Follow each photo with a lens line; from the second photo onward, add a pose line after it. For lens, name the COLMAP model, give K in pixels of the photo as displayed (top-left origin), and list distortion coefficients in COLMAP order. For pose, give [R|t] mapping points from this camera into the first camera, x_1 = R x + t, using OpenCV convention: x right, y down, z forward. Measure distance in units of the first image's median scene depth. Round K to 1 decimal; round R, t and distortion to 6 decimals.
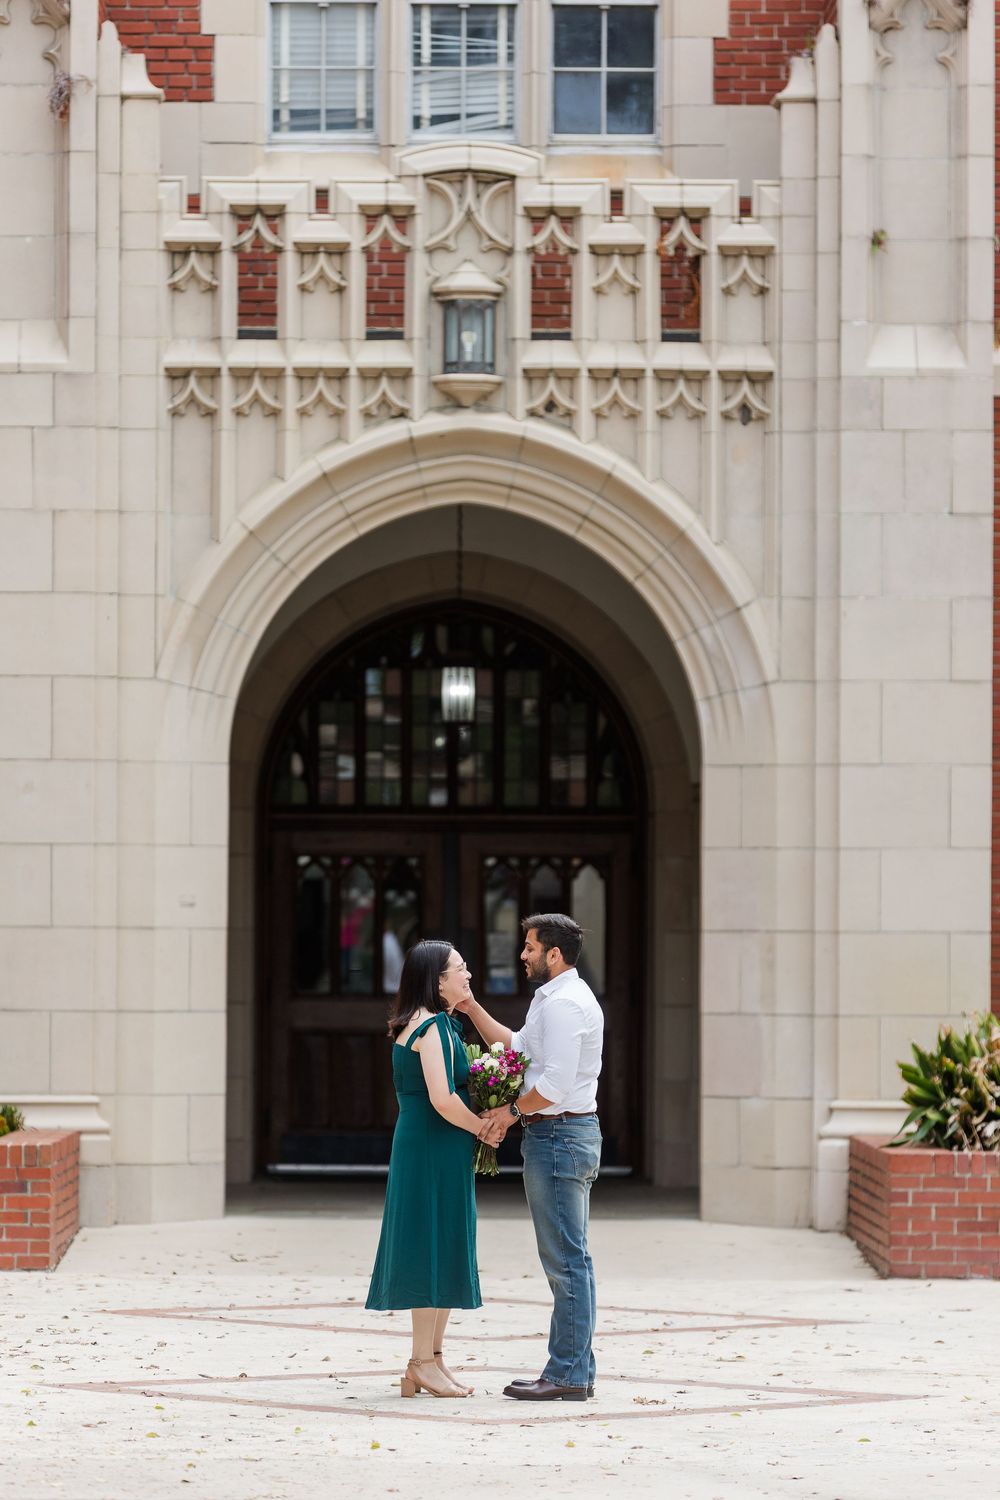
lens RADIAL K [[8516.7, 0, 500.0], [0, 8516.7, 750.0], [0, 0, 1]] dist [0.403829, -15.702383]
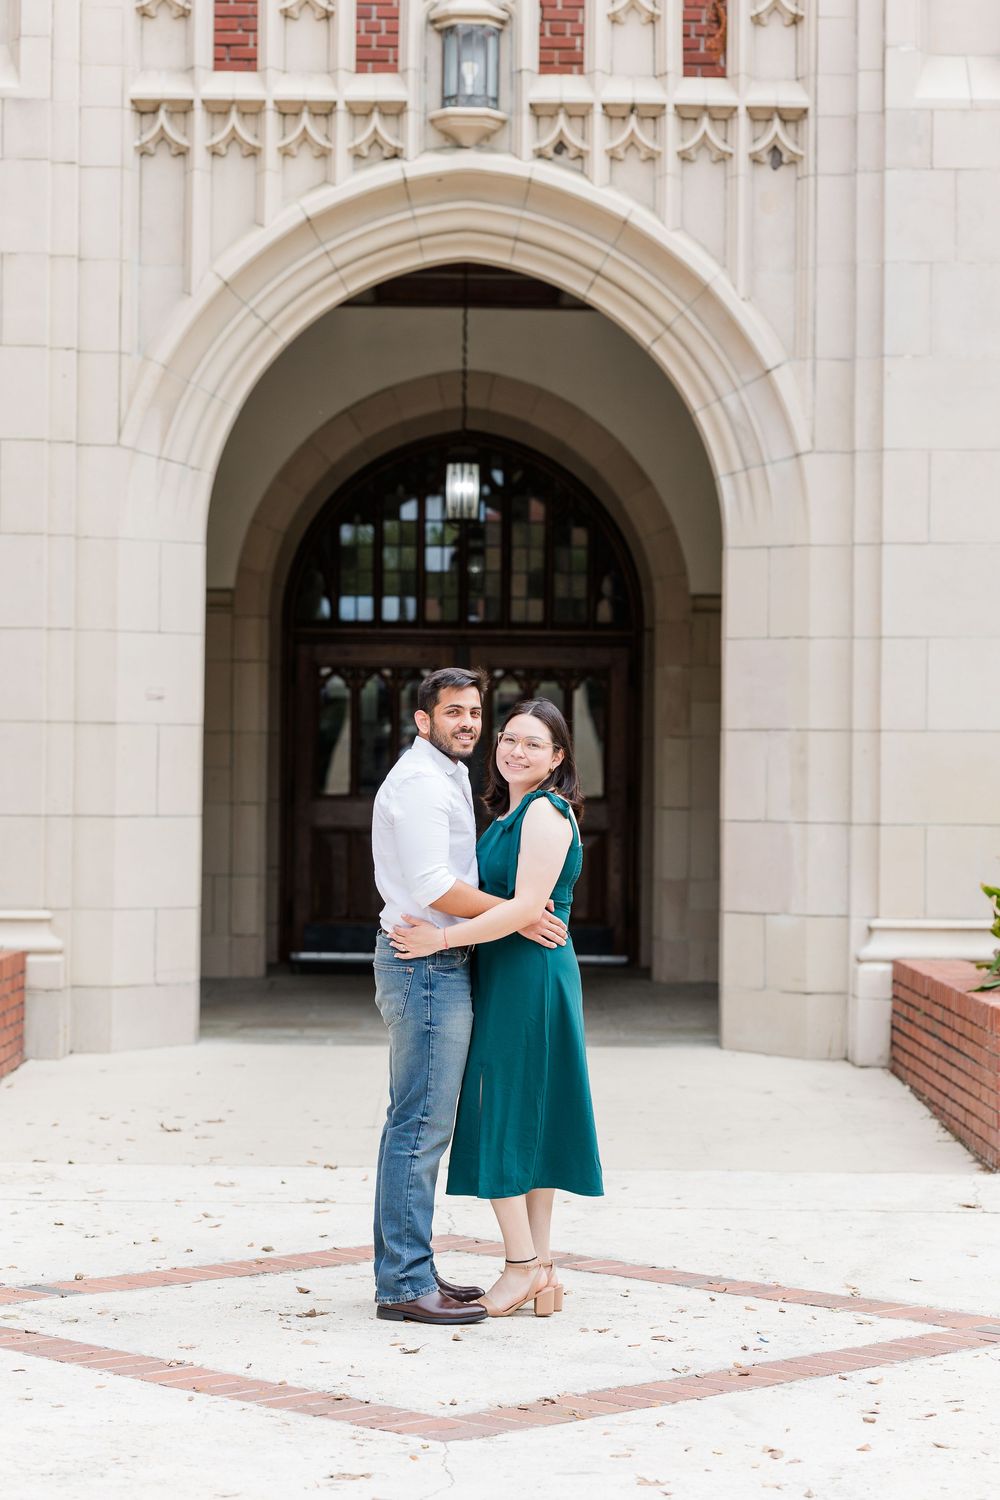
lens RADIAL K [[3667.8, 0, 500.2], [0, 3667.8, 696.4], [0, 0, 1]] dist [0.025512, 0.143538]
pose [[0.999977, 0.004195, -0.005414, 0.001928], [-0.004175, 0.999984, 0.003763, 0.016390], [0.005430, -0.003741, 0.999978, 0.612160]]
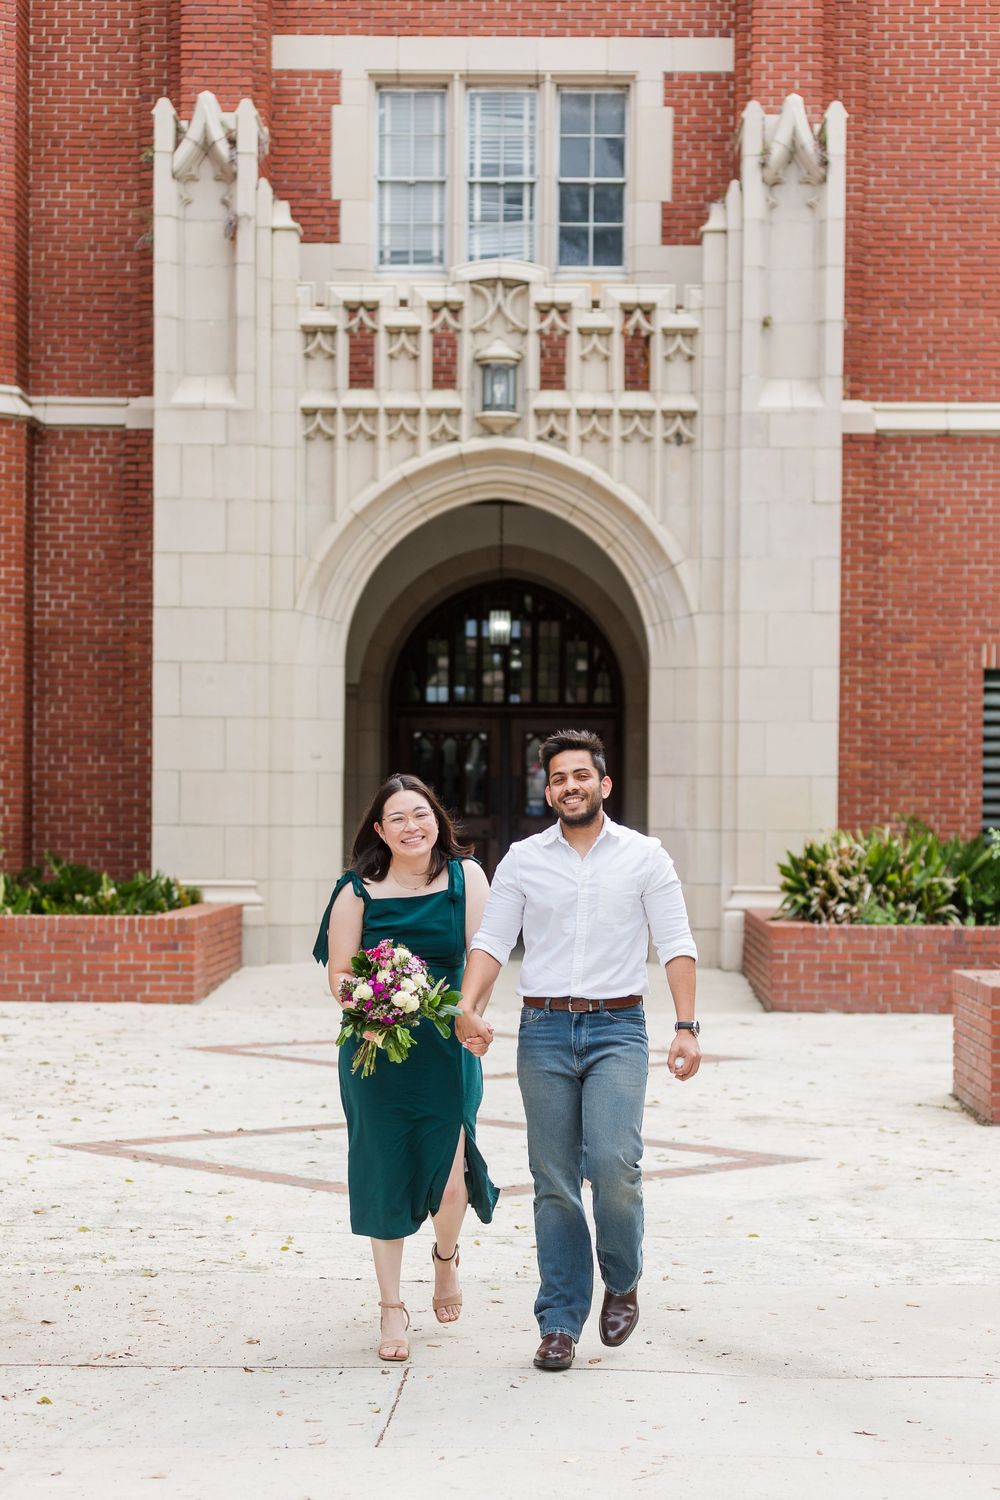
lens RADIAL K [[3426.2, 0, 500.0], [0, 3426.2, 750.0], [0, 0, 1]] dist [0.365187, 0.245155]
pose [[0.999495, 0.003139, -0.031623, 0.016403], [-0.002840, 0.999951, 0.009507, 0.010862], [0.031651, -0.009412, 0.999455, 0.379687]]
